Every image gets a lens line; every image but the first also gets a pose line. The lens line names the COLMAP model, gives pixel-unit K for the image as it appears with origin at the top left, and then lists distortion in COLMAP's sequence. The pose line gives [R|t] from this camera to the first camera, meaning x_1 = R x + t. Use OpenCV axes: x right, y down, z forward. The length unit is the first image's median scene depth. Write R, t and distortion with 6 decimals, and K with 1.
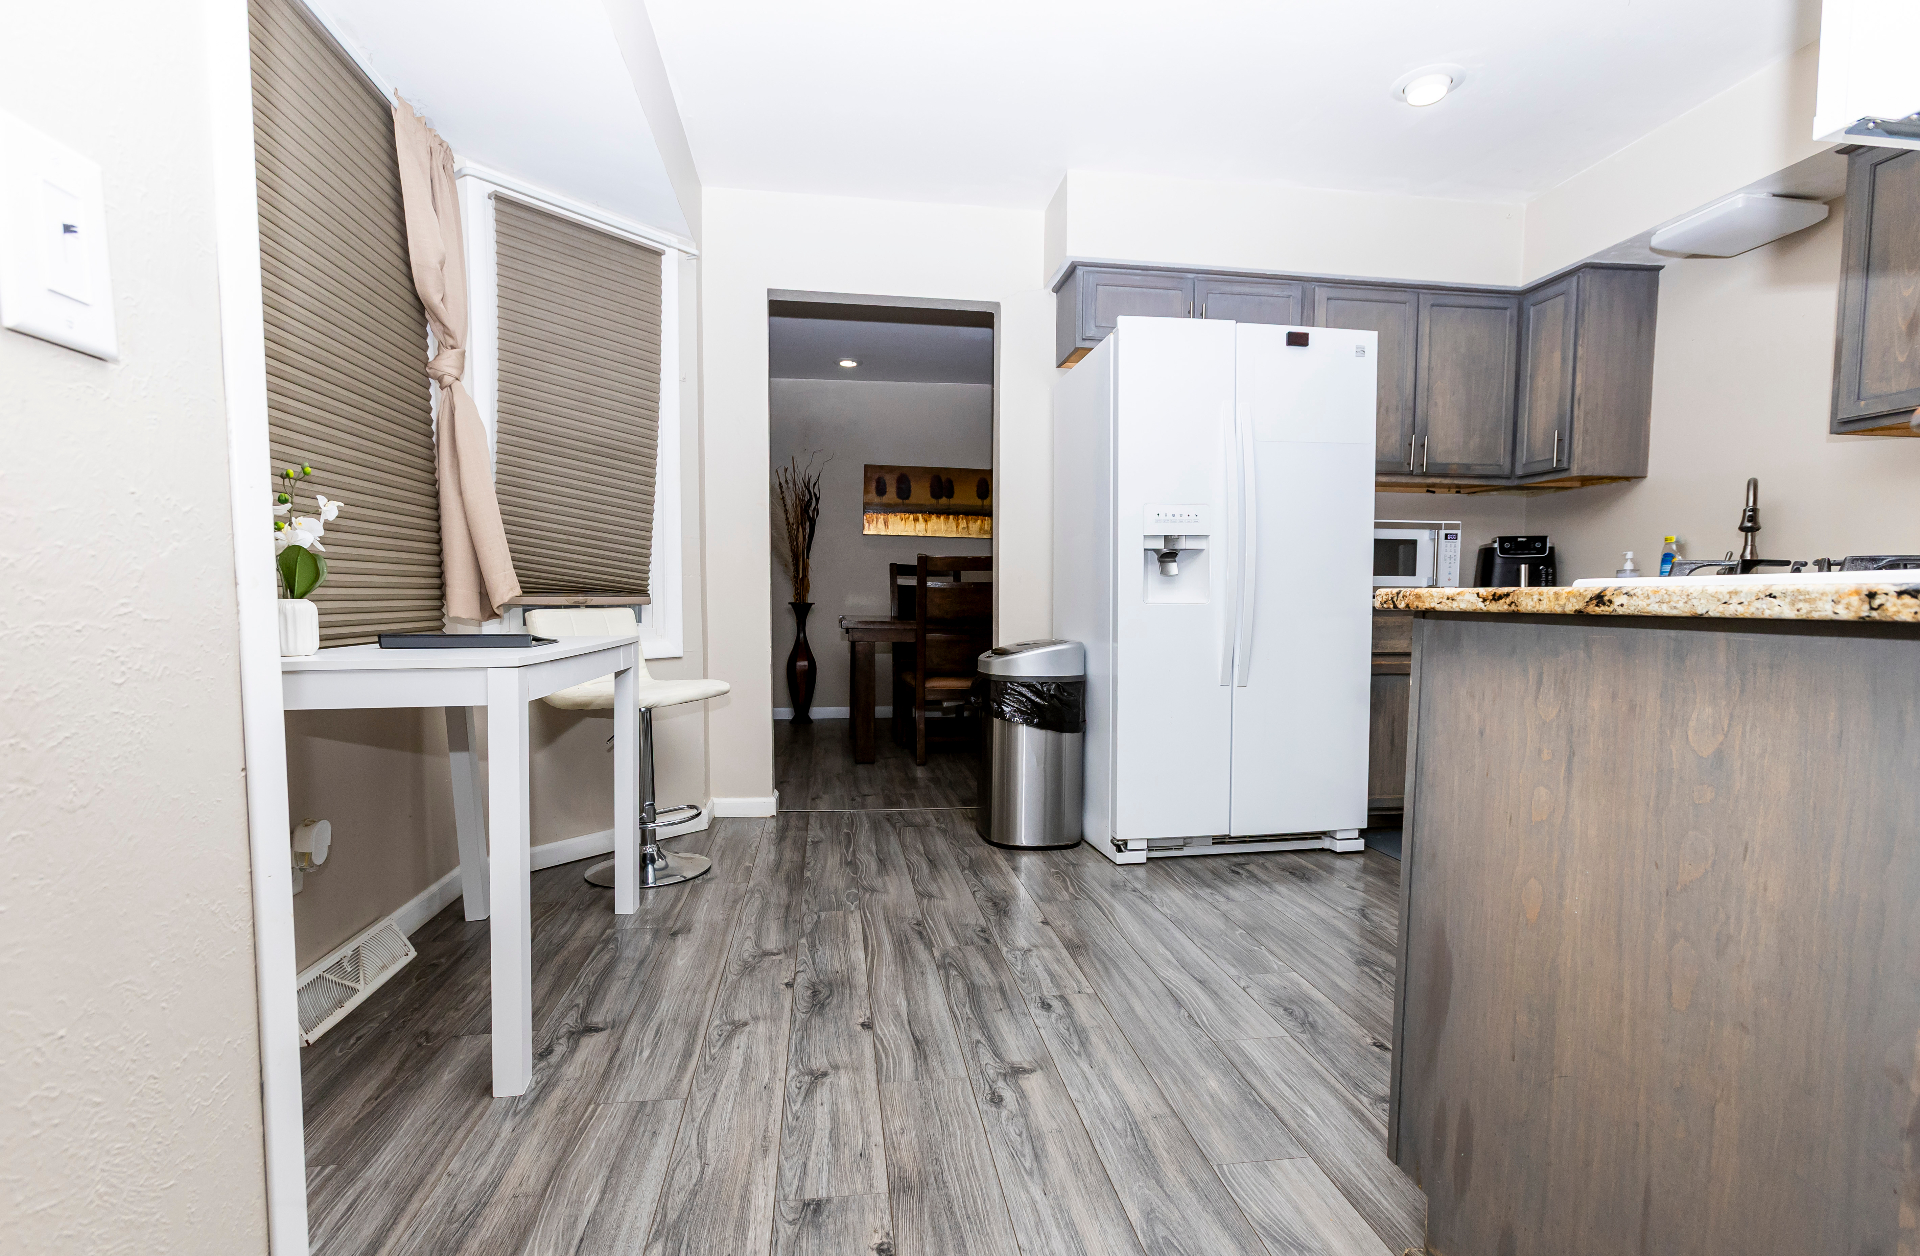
lens RADIAL K [[908.7, 0, 962.1], [0, 908.7, 632.1], [0, 0, 1]] dist [0.015719, 0.001828]
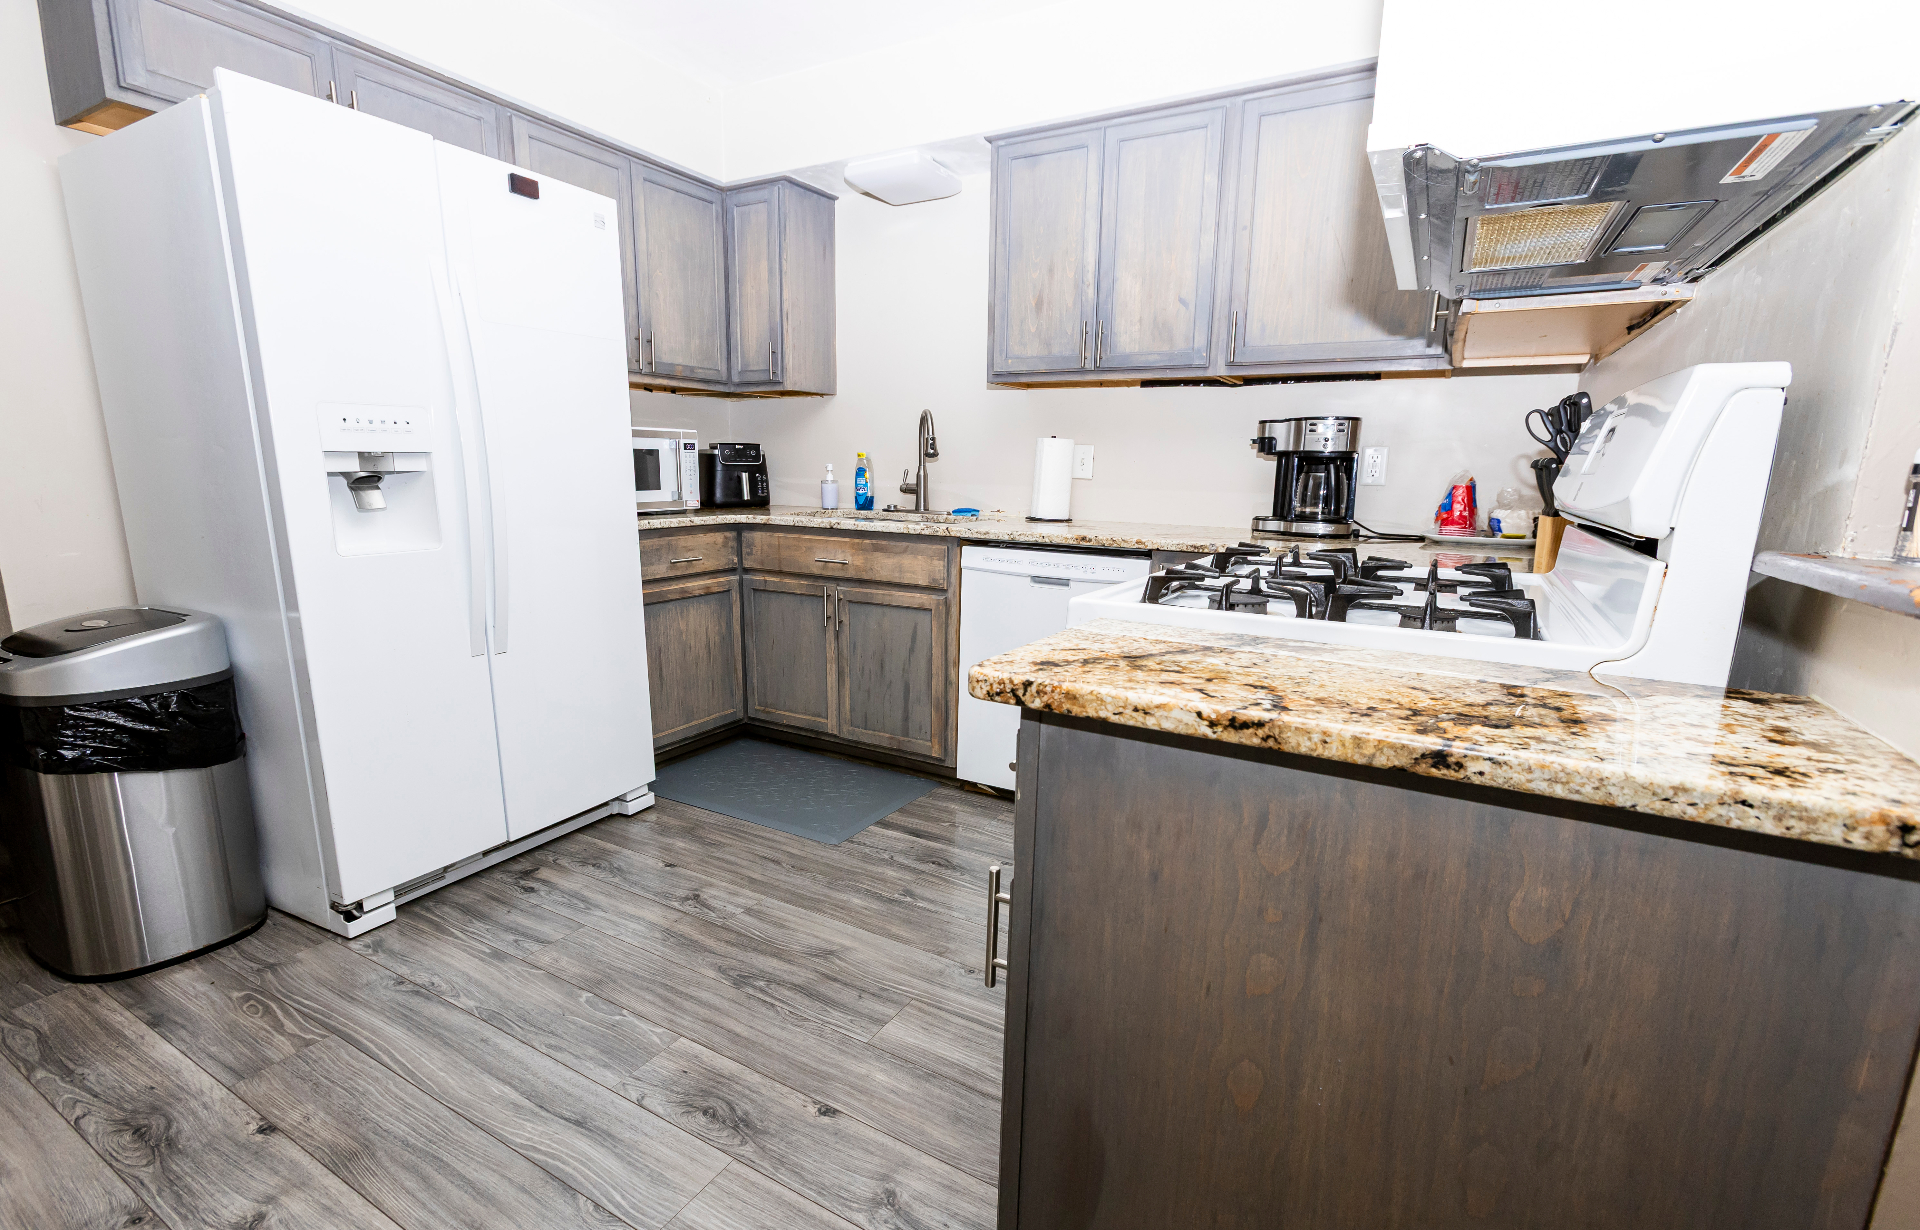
lens RADIAL K [[860.7, 0, 955.8], [0, 860.7, 628.4], [0, 0, 1]] dist [-0.008328, 0.004565]
pose [[0.614660, -0.149765, 0.774444, -0.015713], [0.023281, 0.984827, 0.171973, -0.078011], [-0.788449, -0.087675, 0.608820, 0.264582]]
